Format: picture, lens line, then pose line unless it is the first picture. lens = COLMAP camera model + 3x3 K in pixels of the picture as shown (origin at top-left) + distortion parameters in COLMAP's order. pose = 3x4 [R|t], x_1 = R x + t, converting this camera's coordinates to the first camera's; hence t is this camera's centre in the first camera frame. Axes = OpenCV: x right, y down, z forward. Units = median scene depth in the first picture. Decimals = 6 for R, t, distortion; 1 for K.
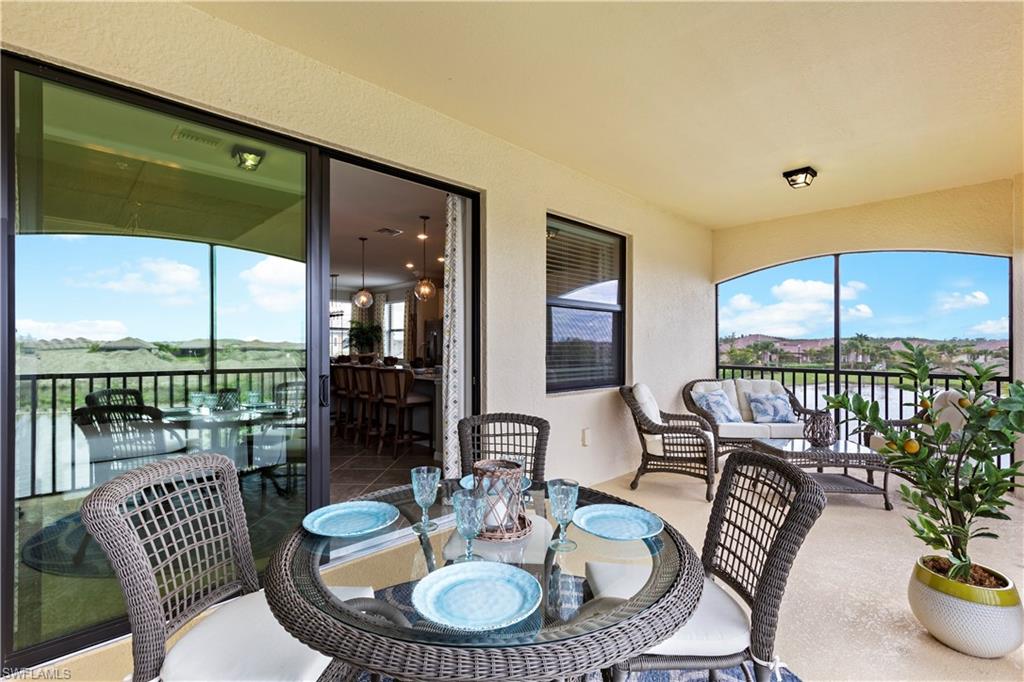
lens RADIAL K [[459.1, 0, 514.0], [0, 459.1, 342.9], [0, 0, 1]] dist [-0.000457, -0.000573]
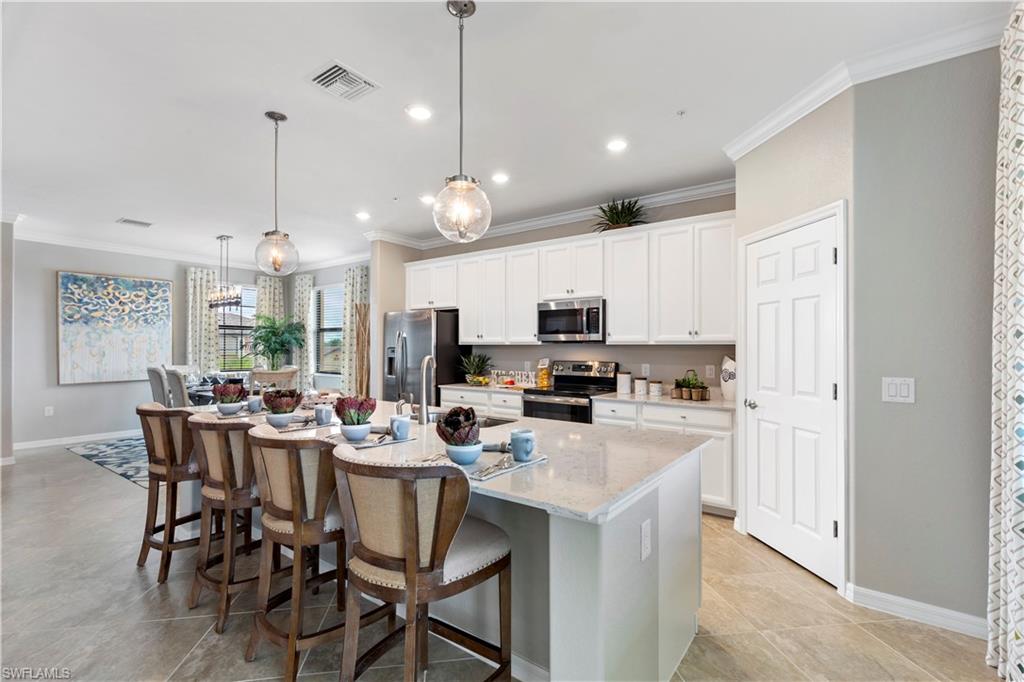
lens RADIAL K [[459.1, 0, 513.9], [0, 459.1, 344.6], [0, 0, 1]] dist [-0.000457, -0.000573]
pose [[0.987228, -0.000482, 0.159312, -0.125674], [0.000727, 0.999999, -0.001481, -0.006281], [-0.159311, 0.001578, 0.987227, 0.384107]]
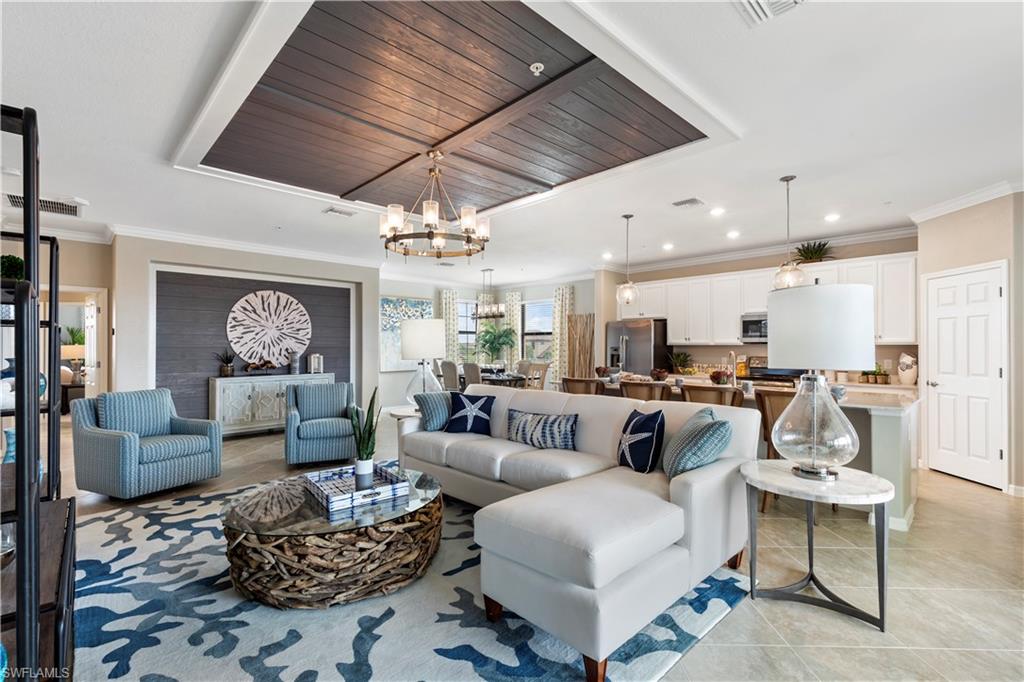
lens RADIAL K [[459.1, 0, 508.0], [0, 459.1, 344.2], [0, 0, 1]] dist [-0.000457, -0.000573]
pose [[0.999811, -0.001595, -0.019366, -0.362868], [0.001537, 0.999994, -0.003037, -0.006571], [0.019371, 0.003007, 0.999808, 0.168167]]
